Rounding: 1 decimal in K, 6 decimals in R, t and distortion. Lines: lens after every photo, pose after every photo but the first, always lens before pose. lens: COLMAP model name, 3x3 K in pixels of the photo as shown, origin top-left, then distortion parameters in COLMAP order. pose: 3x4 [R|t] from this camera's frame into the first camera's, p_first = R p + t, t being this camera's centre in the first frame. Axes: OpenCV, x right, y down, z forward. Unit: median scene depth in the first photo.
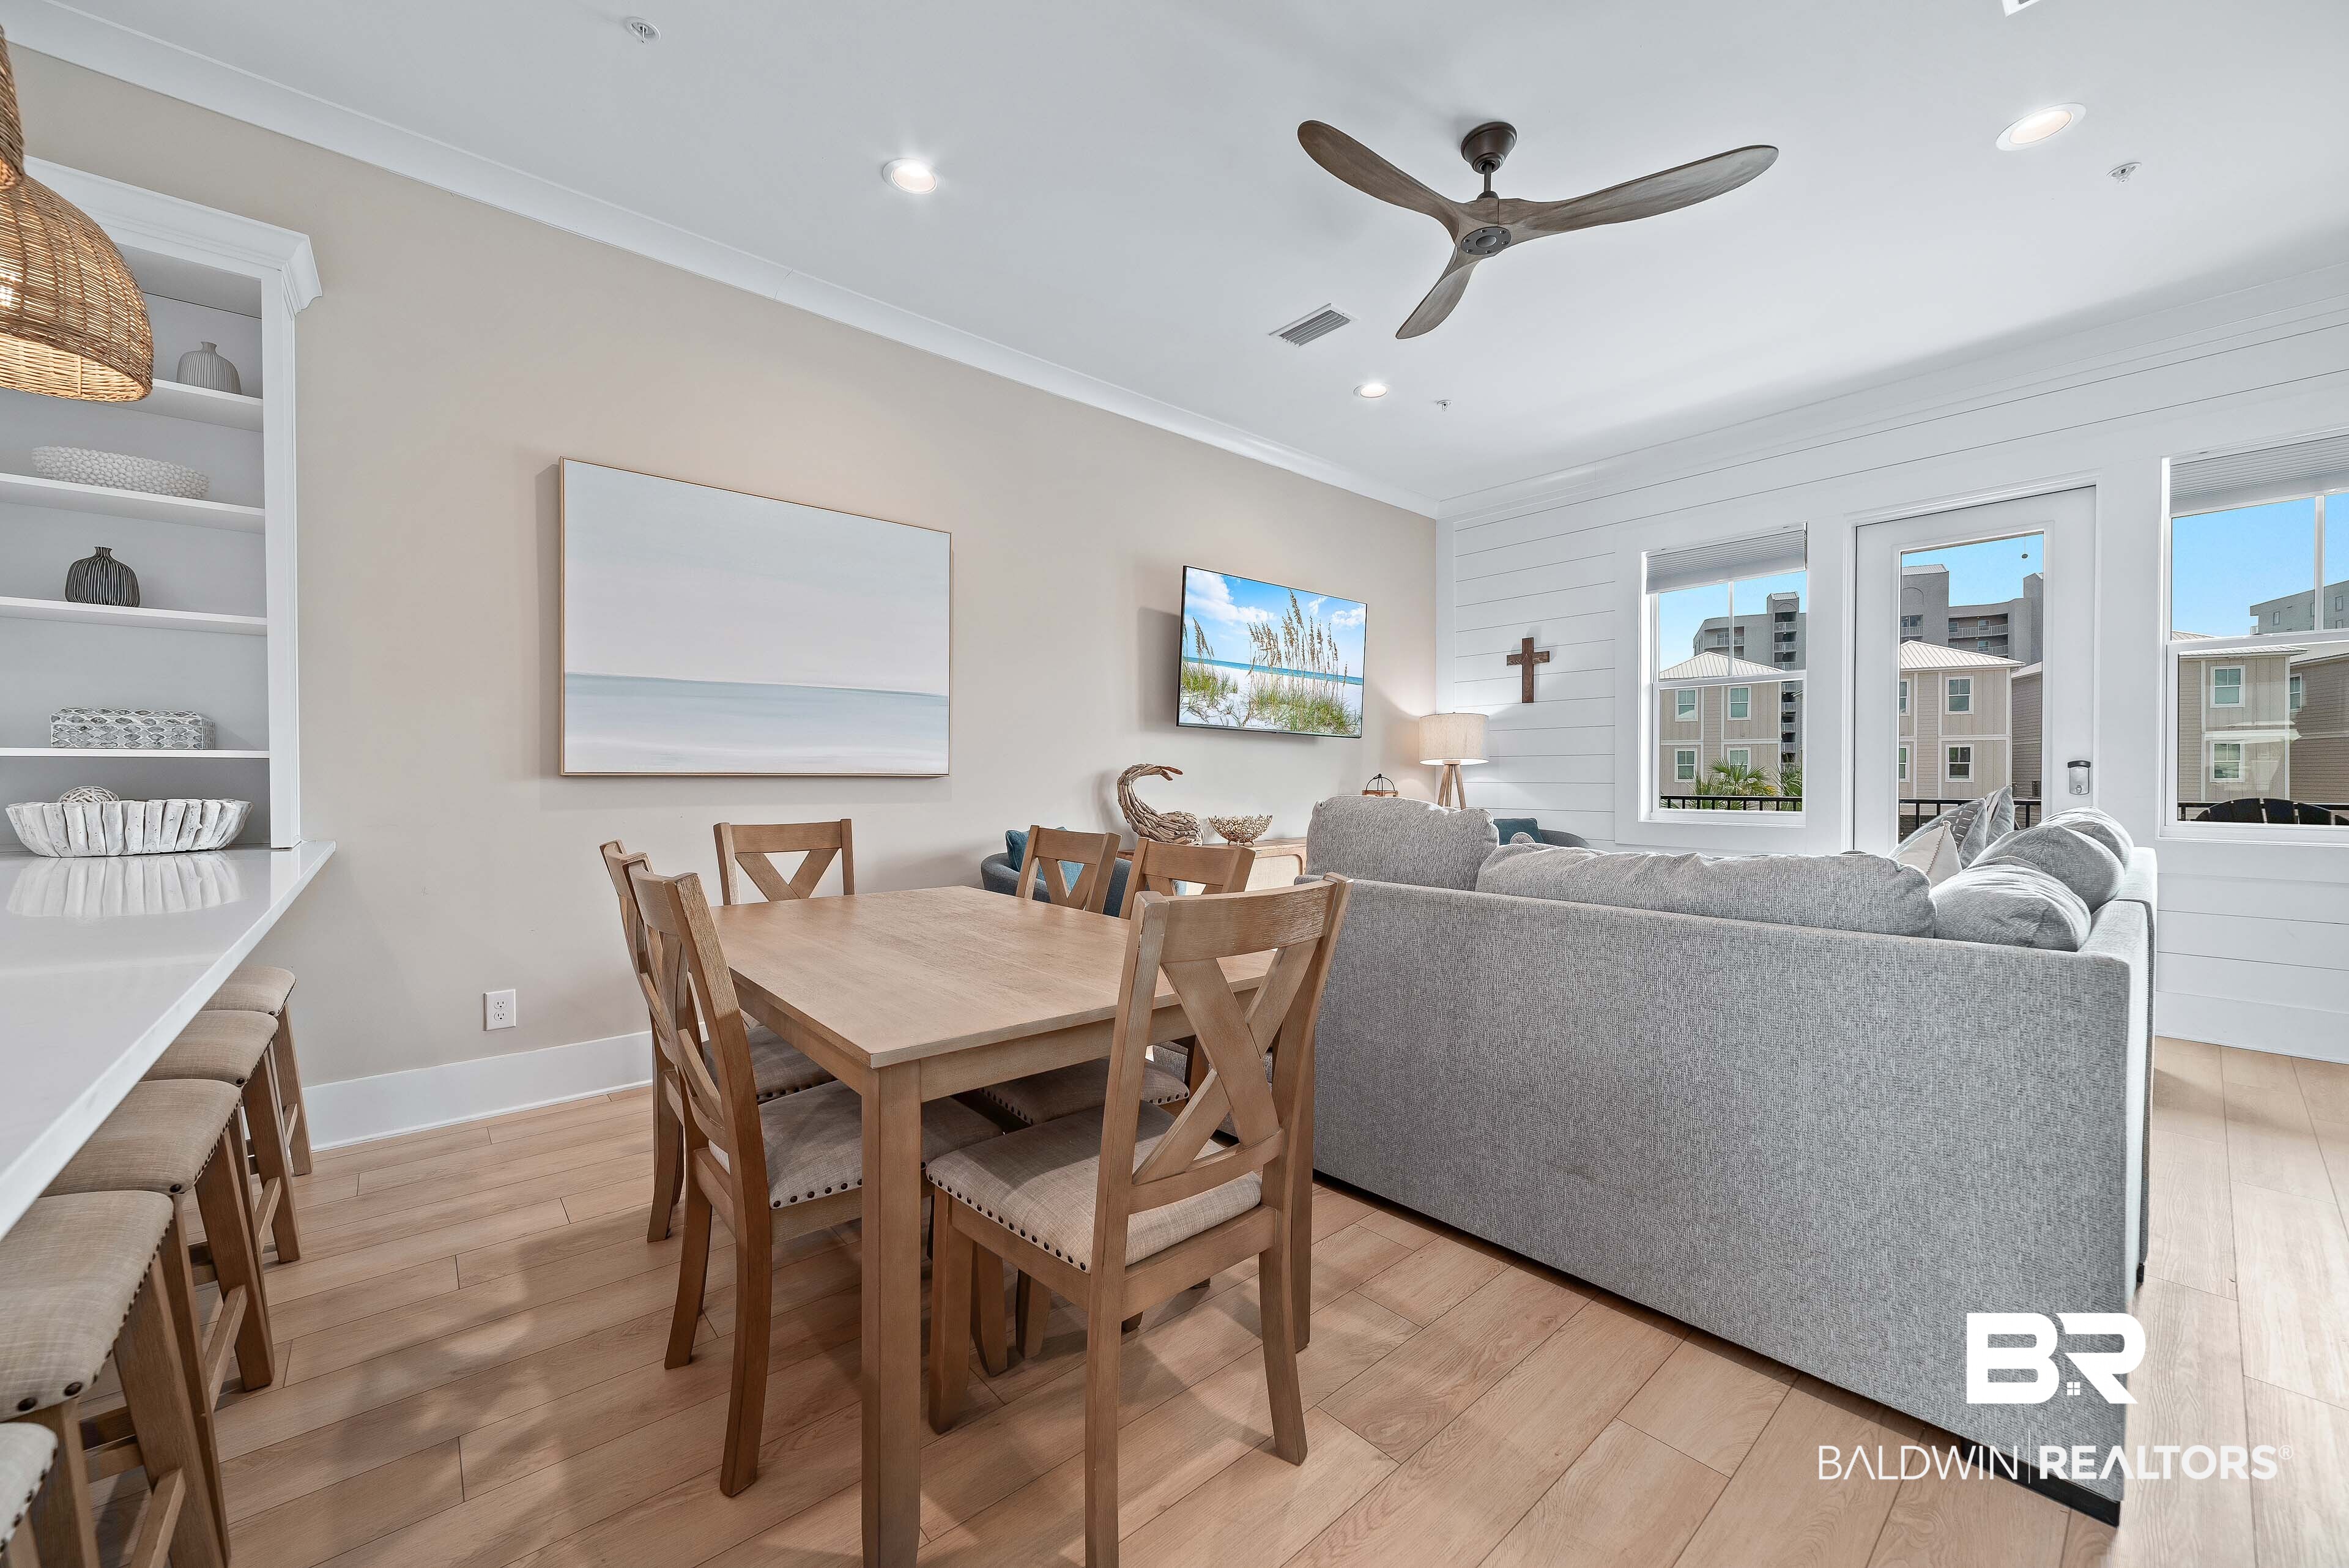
lens RADIAL K [[891.5, 0, 1188.8], [0, 891.5, 782.3], [0, 0, 1]] dist [0.000932, -0.000095]
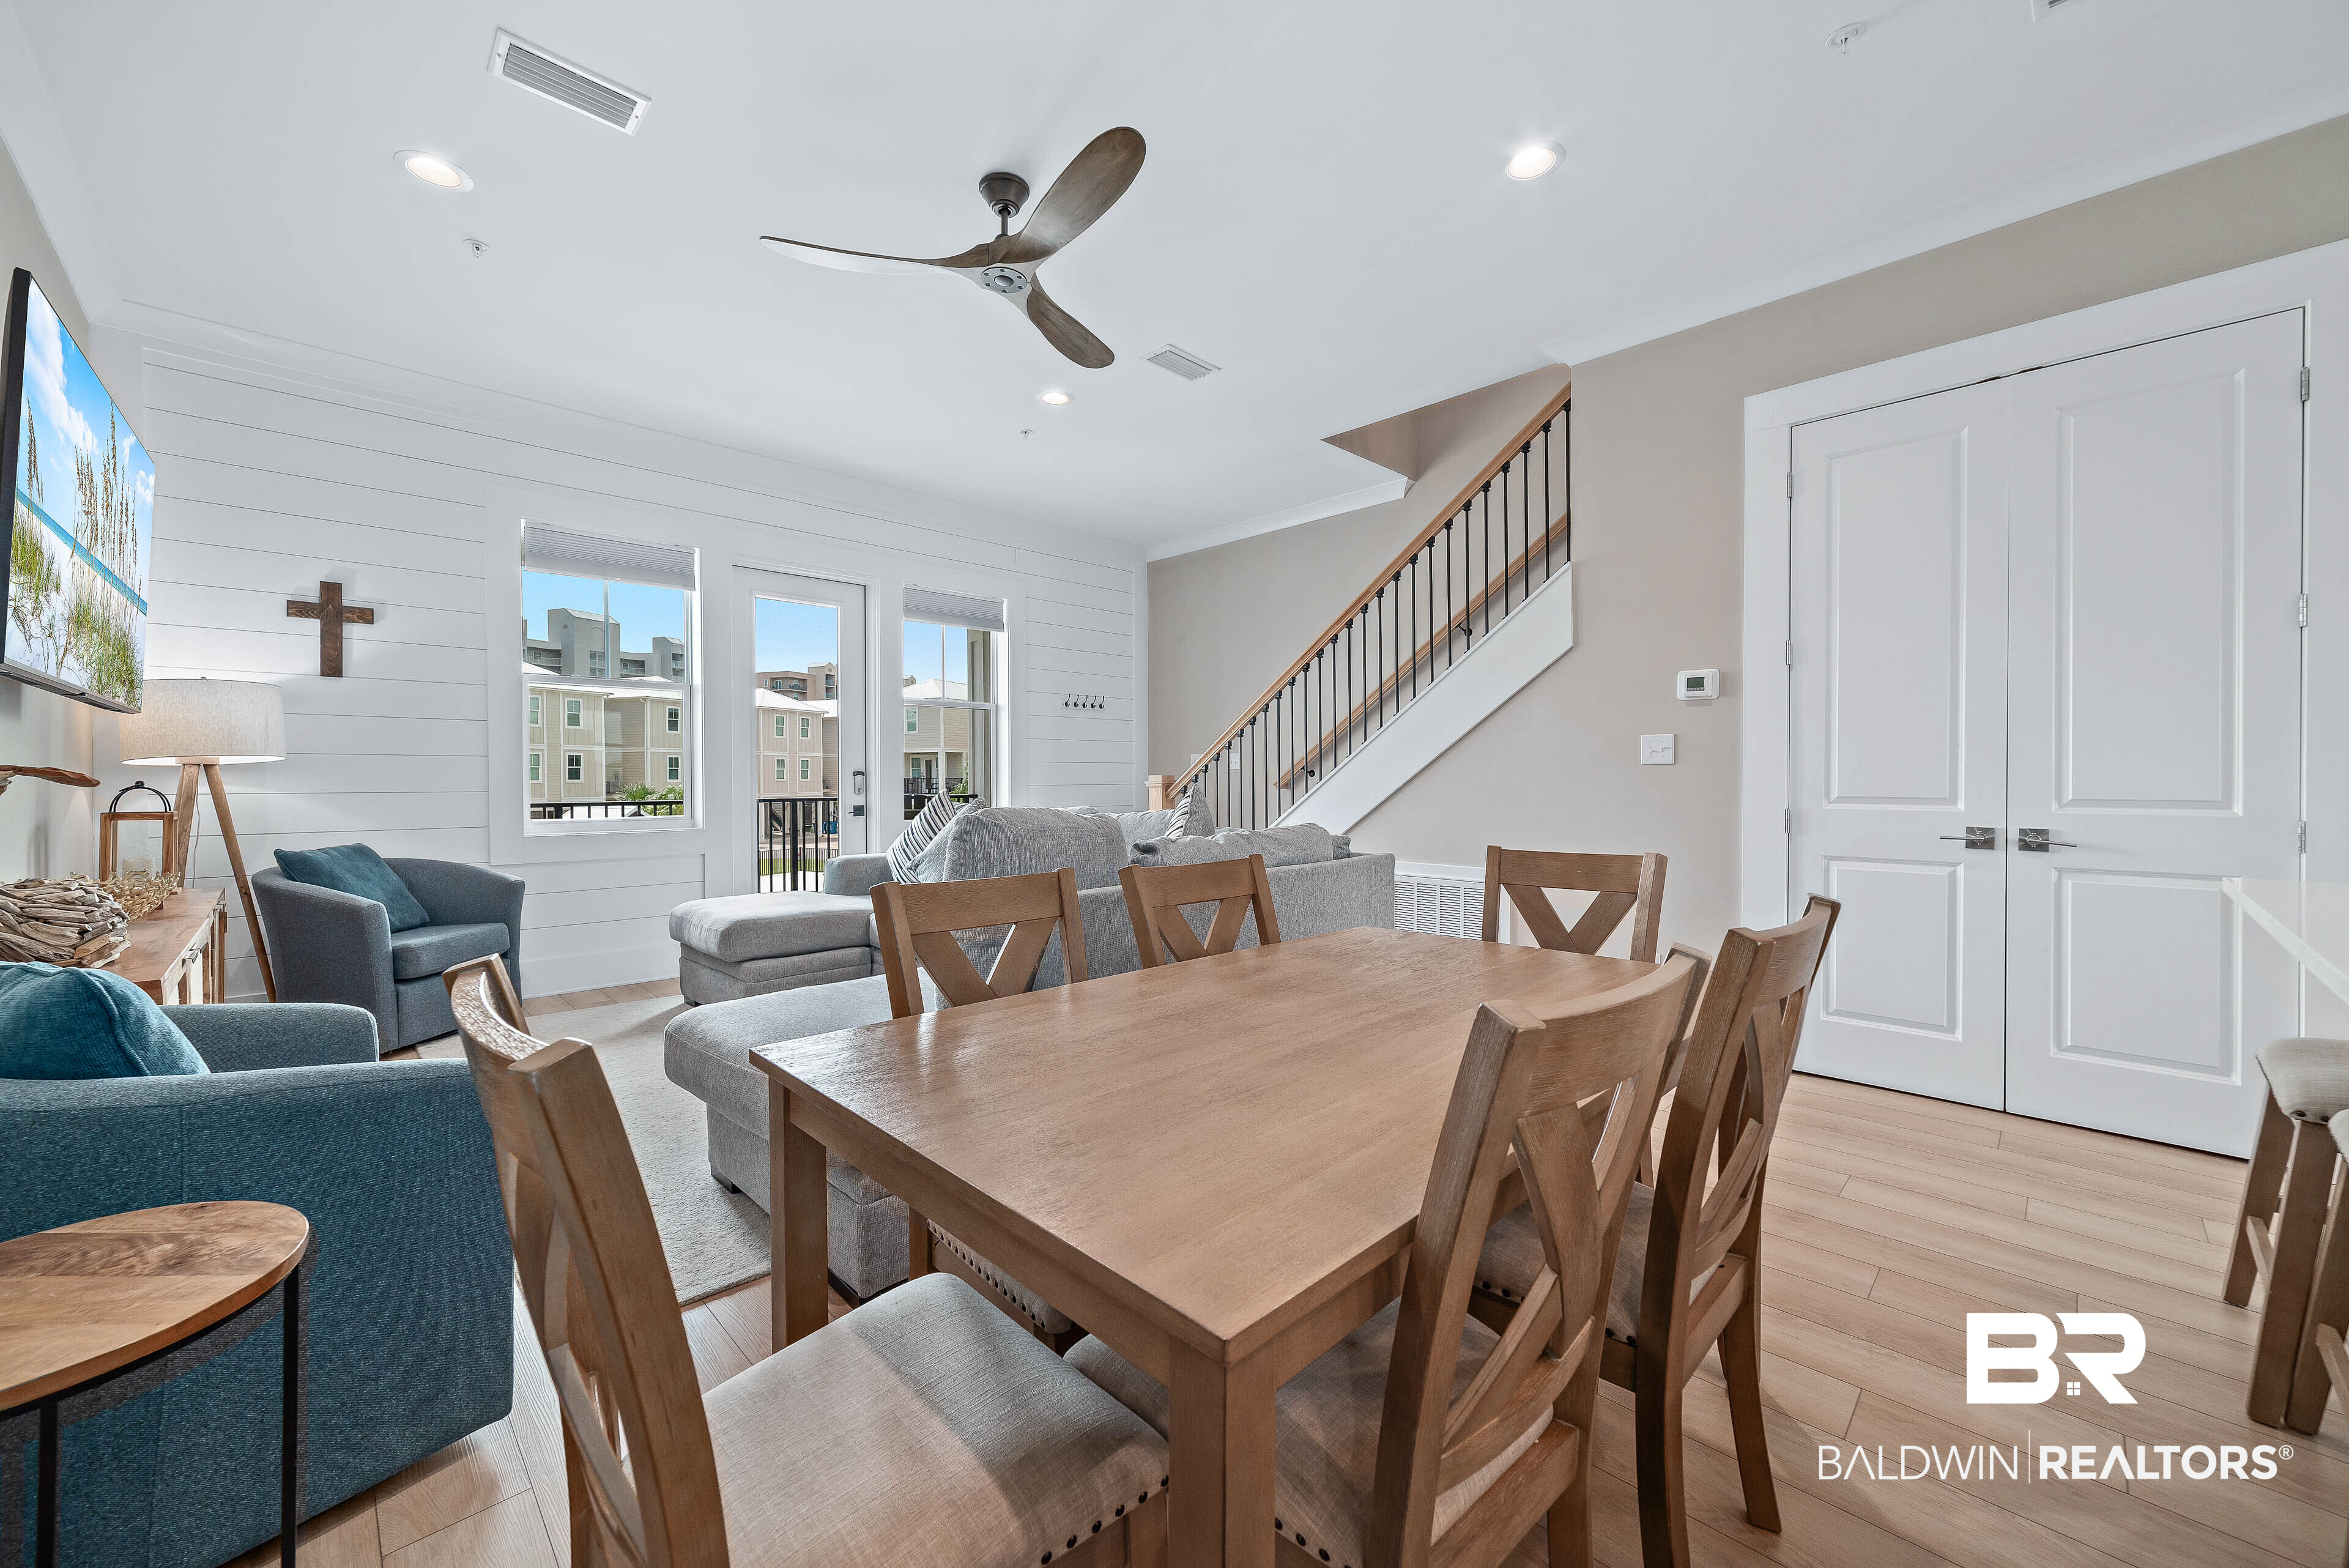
lens RADIAL K [[893.6, 0, 1162.2], [0, 893.6, 786.1], [0, 0, 1]] dist [-0.000421, -0.000124]
pose [[-0.048000, -0.009525, 0.998802, -0.428595], [0.008771, 0.999912, 0.009957, -0.008335], [-0.998809, 0.009239, -0.047912, 0.506317]]
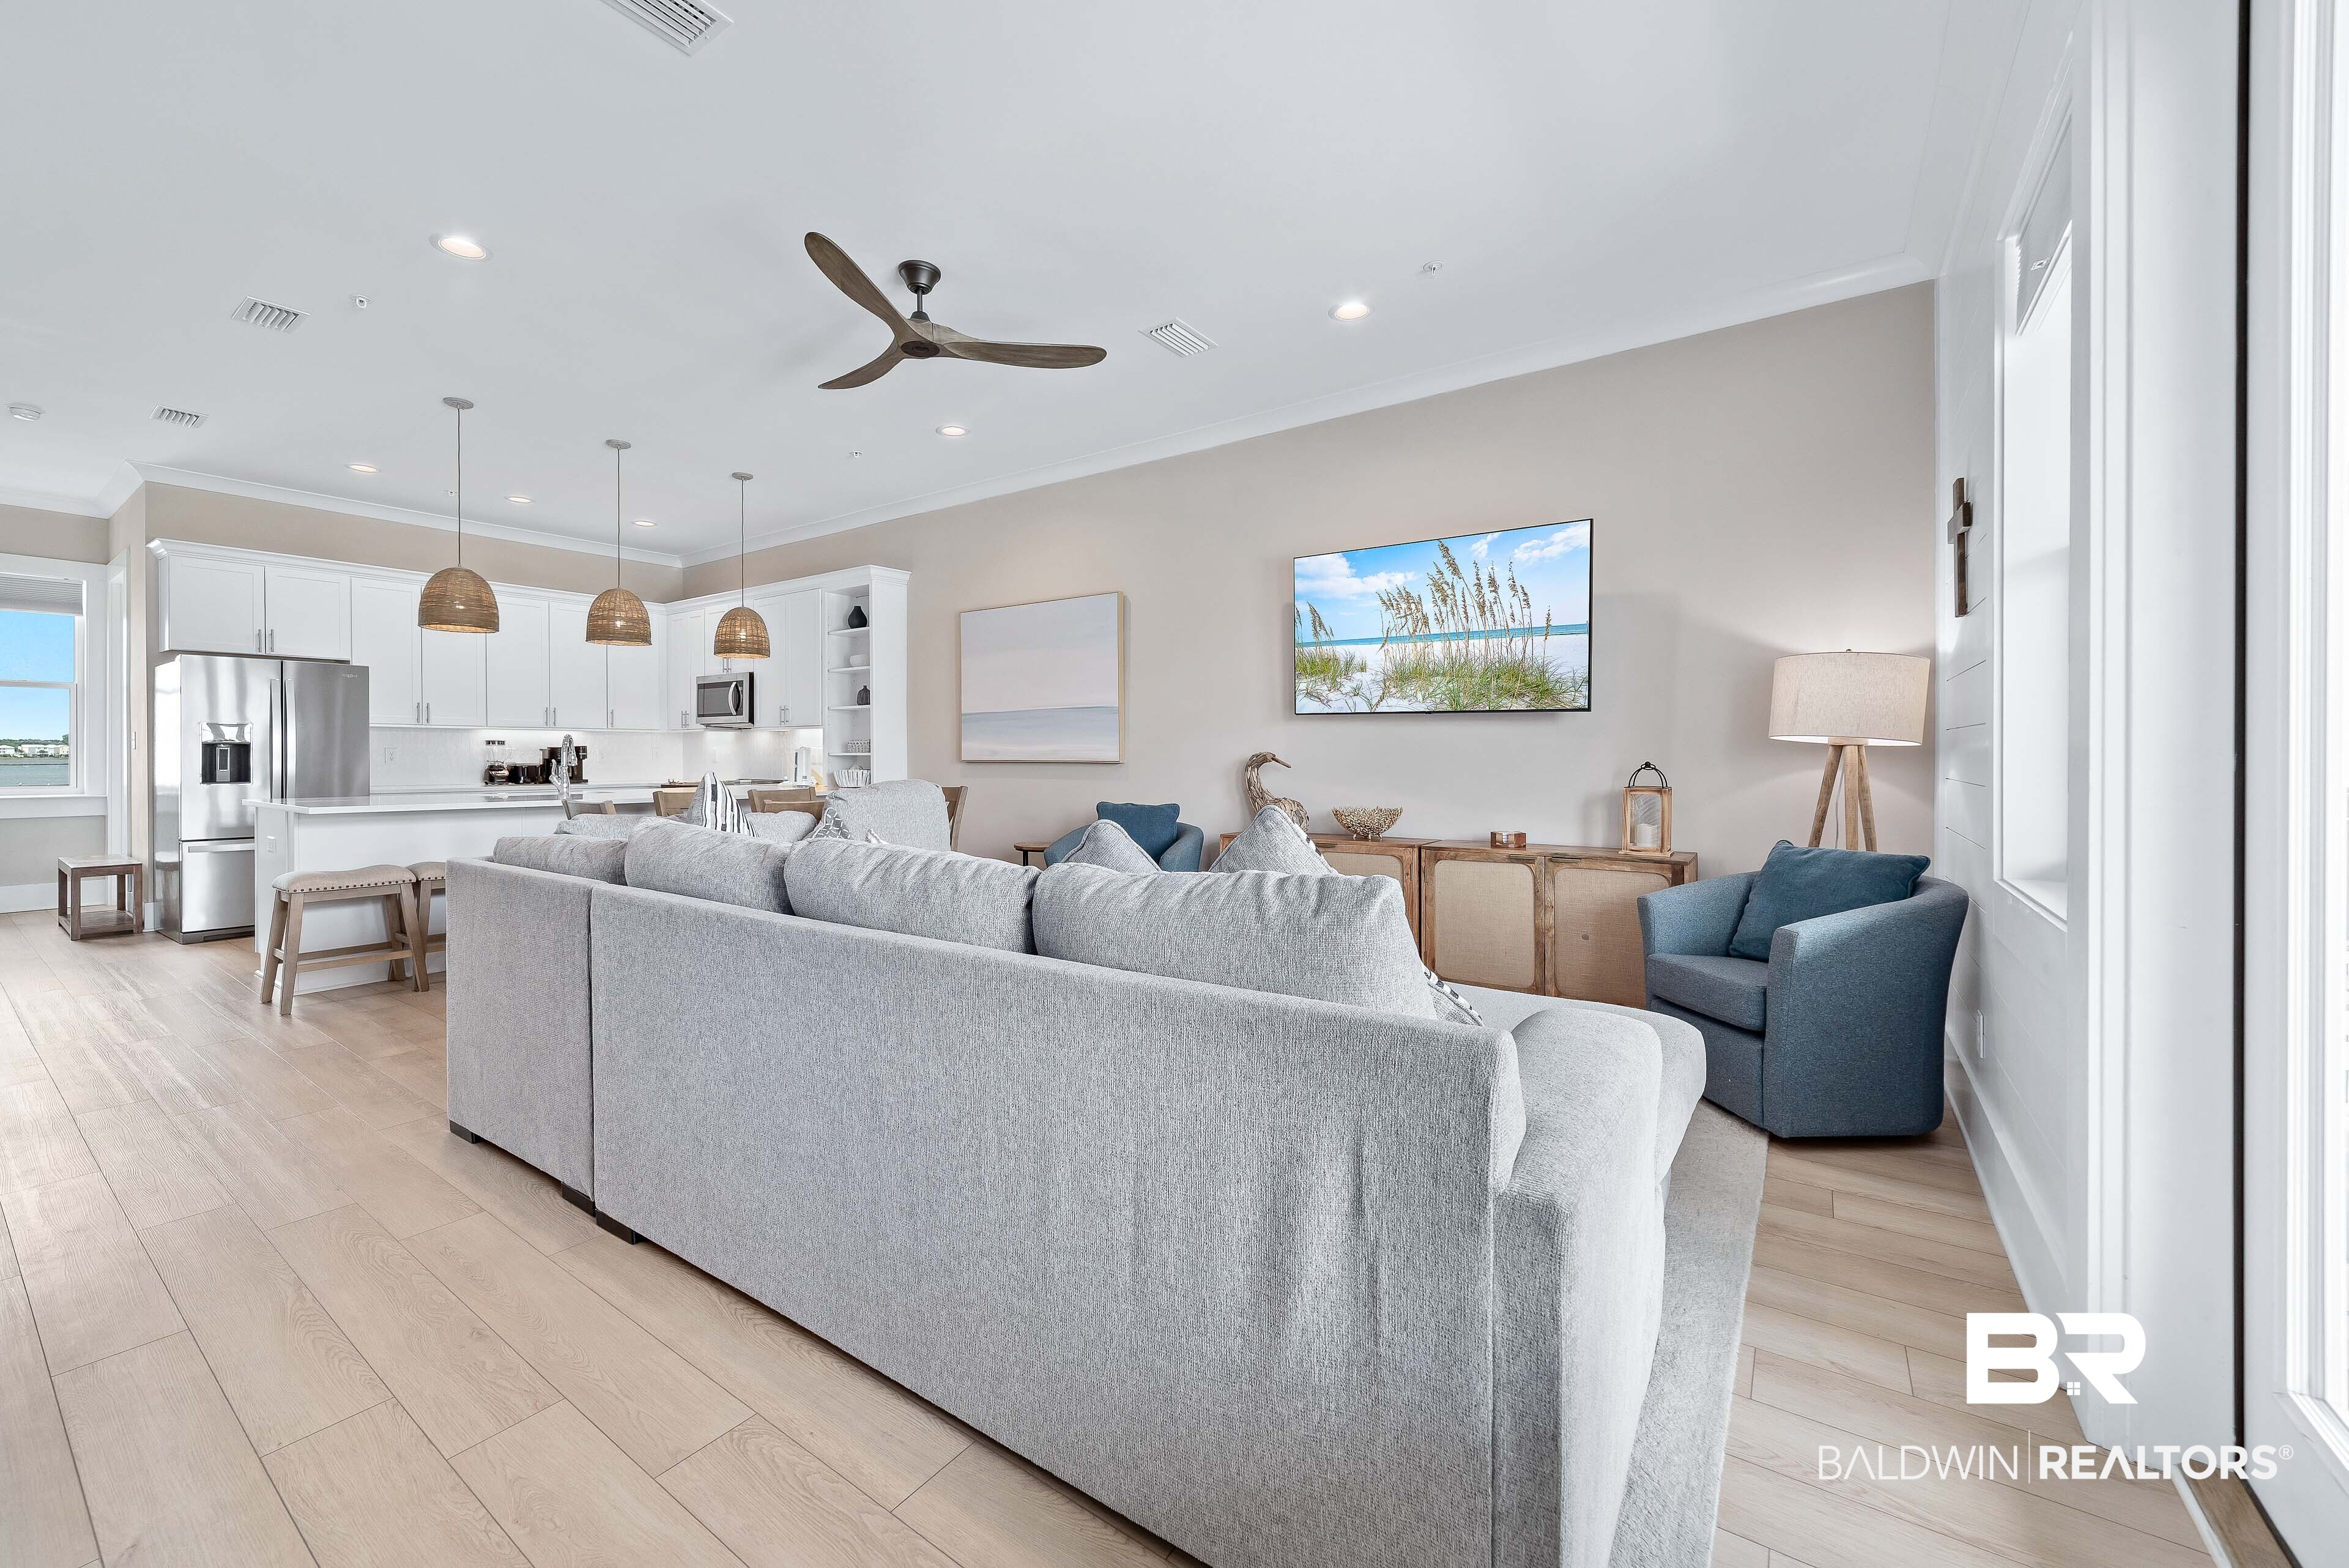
lens RADIAL K [[965.9, 0, 1146.6], [0, 965.9, 763.1], [0, 0, 1]] dist [0.002454, 0.001024]
pose [[0.197761, 0.005762, -0.980233, 1.030515], [-0.007553, 0.999962, 0.004354, -0.011356], [0.980221, 0.006542, 0.197797, 0.623749]]
